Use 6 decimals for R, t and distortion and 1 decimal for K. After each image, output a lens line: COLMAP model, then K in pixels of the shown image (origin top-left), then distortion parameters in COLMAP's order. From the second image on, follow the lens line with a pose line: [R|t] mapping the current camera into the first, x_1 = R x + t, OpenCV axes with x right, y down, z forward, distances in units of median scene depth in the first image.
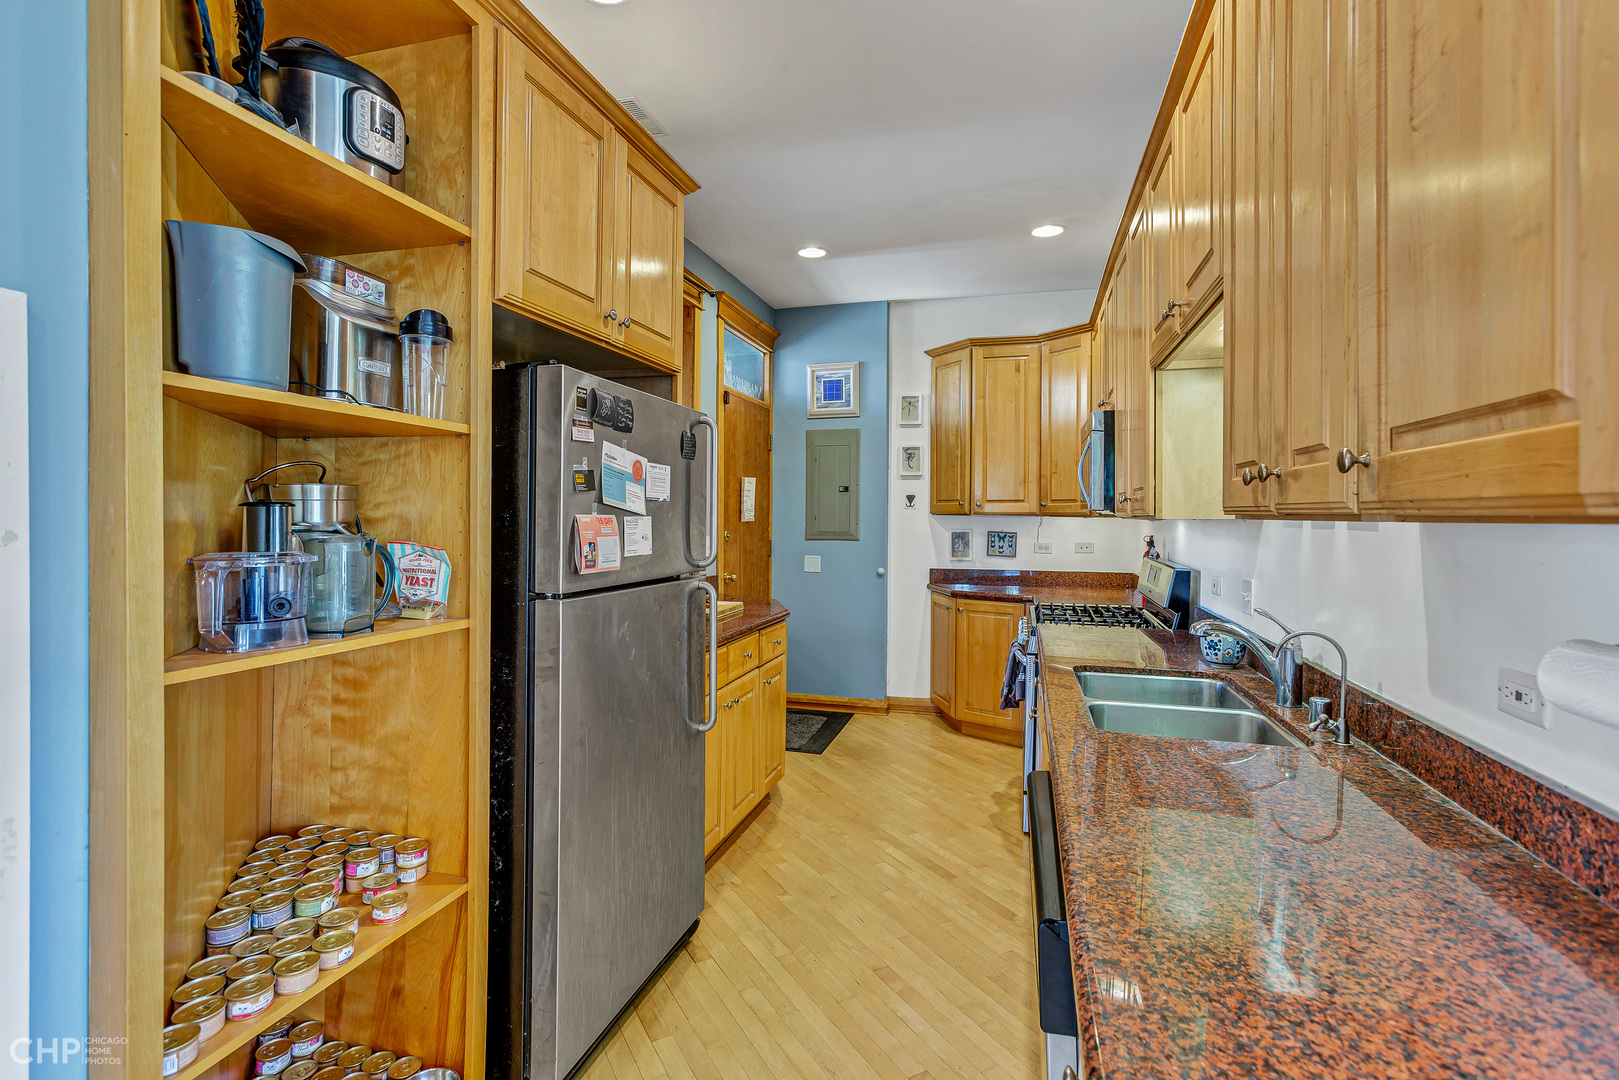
lens RADIAL K [[771.9, 0, 816.6], [0, 771.9, 527.1], [0, 0, 1]] dist [0.001741, 0.000151]
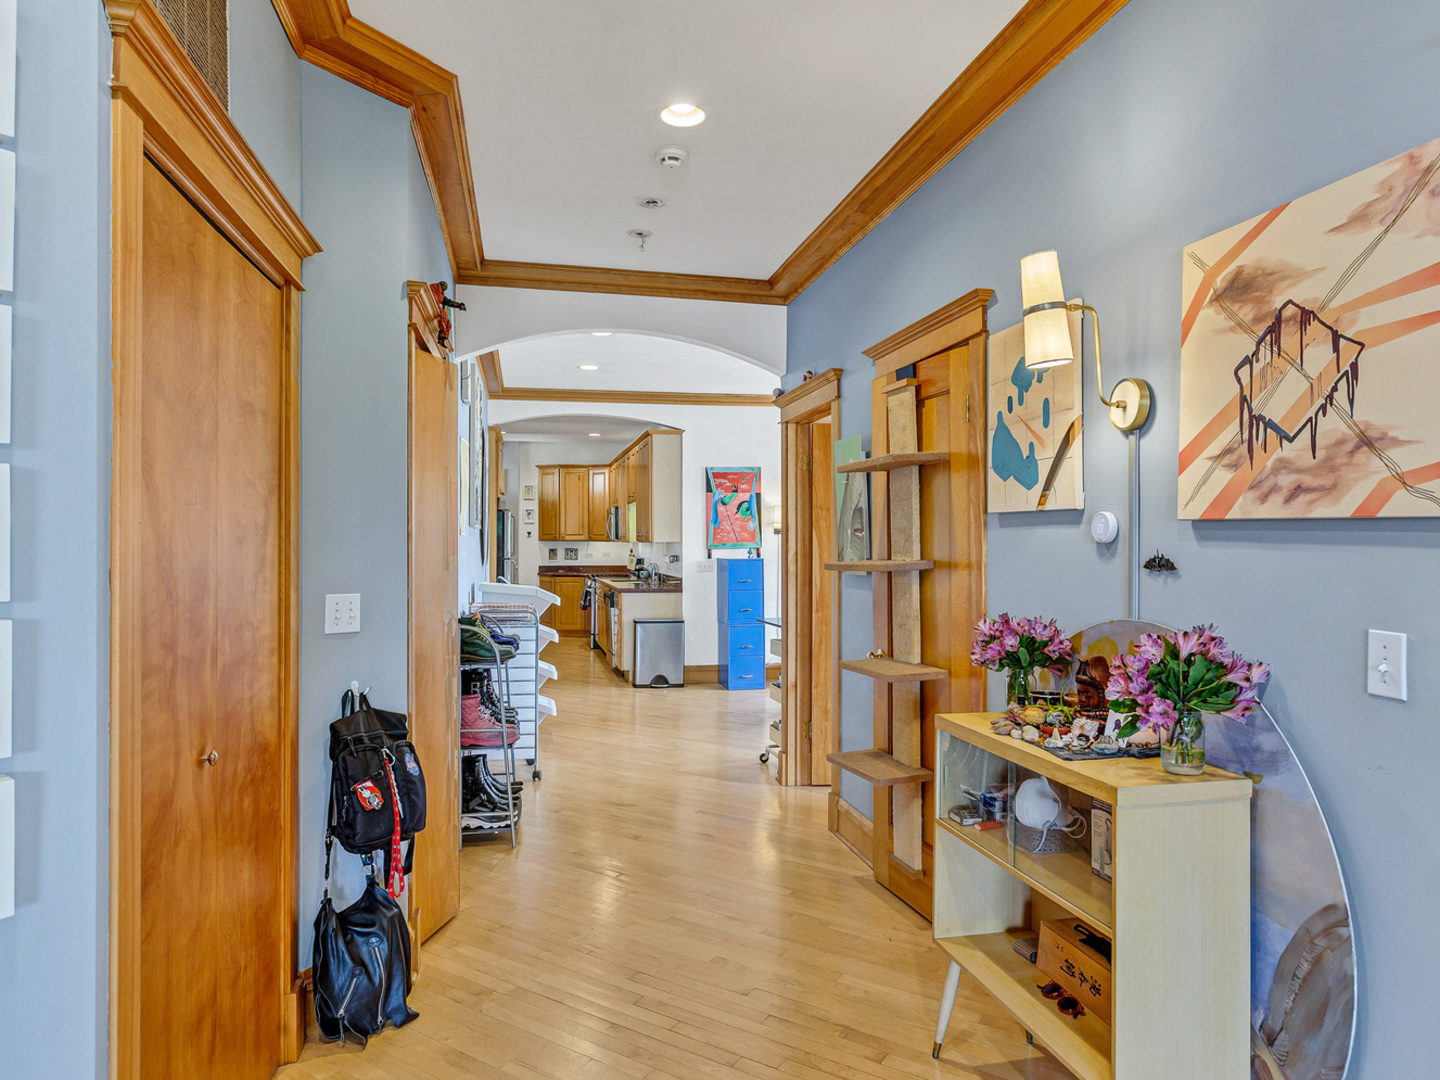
lens RADIAL K [[896.6, 0, 704.3], [0, 896.6, 546.5], [0, 0, 1]] dist [0.004693, 0.003877]
pose [[0.894871, -0.005290, 0.446294, -0.596936], [0.007642, 0.999965, -0.003471, 0.013241], [-0.446260, 0.006517, 0.894880, -1.553131]]
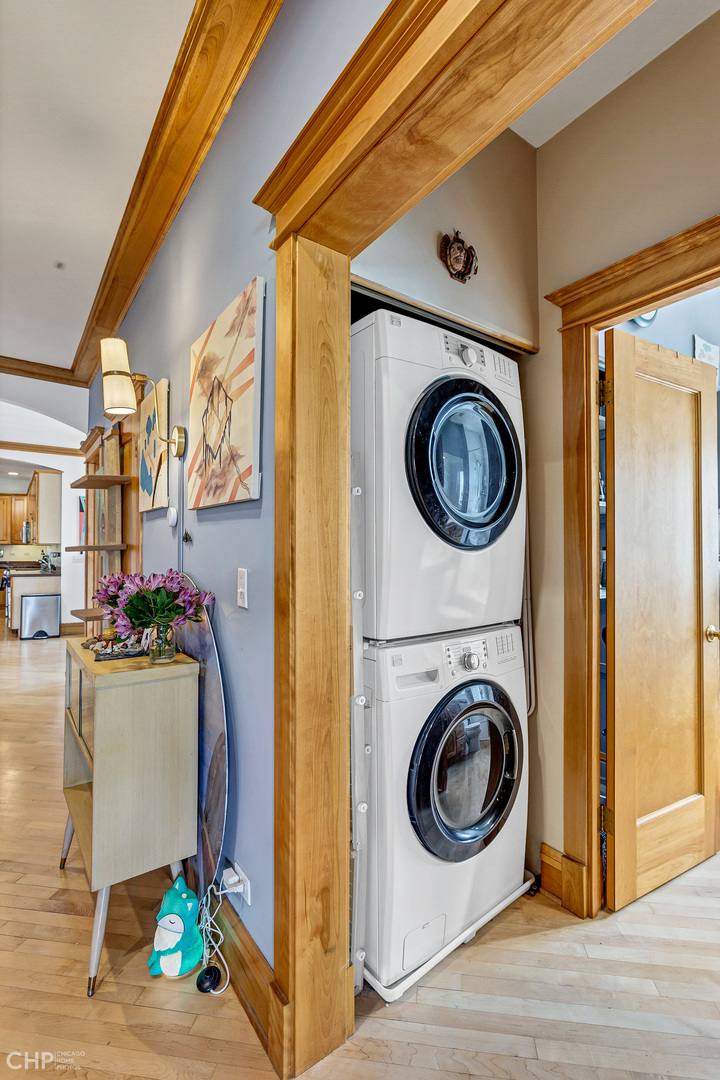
lens RADIAL K [[492.4, 0, 367.4], [0, 492.4, 547.3], [0, 0, 1]] dist [-0.004983, 0.008178]
pose [[0.627450, 0.004194, 0.778645, -0.425608], [0.008028, 0.999898, -0.011855, 0.035052], [-0.778615, 0.013689, 0.627352, -1.620931]]
